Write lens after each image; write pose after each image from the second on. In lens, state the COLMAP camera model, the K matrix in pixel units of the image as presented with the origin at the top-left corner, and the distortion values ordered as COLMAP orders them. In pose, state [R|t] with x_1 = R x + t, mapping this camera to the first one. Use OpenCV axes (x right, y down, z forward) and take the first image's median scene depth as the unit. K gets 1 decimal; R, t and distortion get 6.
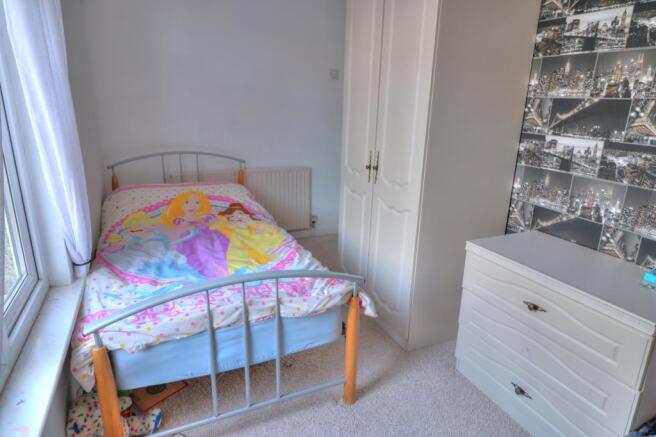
lens RADIAL K [[400.2, 0, 329.1], [0, 400.2, 217.6], [0, 0, 1]] dist [0.005937, -0.004106]
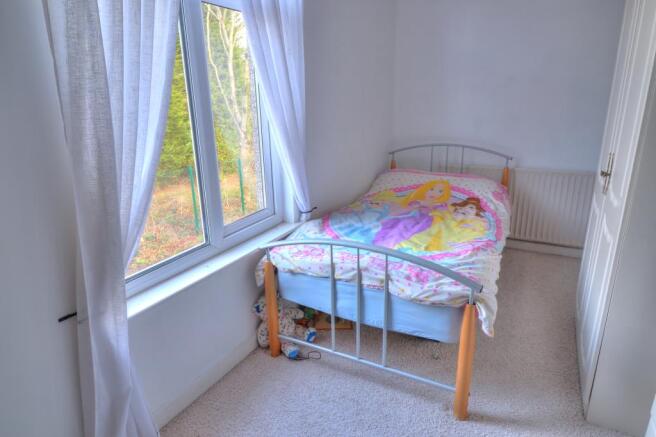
lens RADIAL K [[400.2, 0, 328.0], [0, 400.2, 219.0], [0, 0, 1]] dist [0.005937, -0.004106]
pose [[0.599903, 0.197550, -0.775300, 0.553950], [-0.194531, 0.975972, 0.098160, -0.018481], [0.776063, 0.091934, 0.623919, 0.169498]]
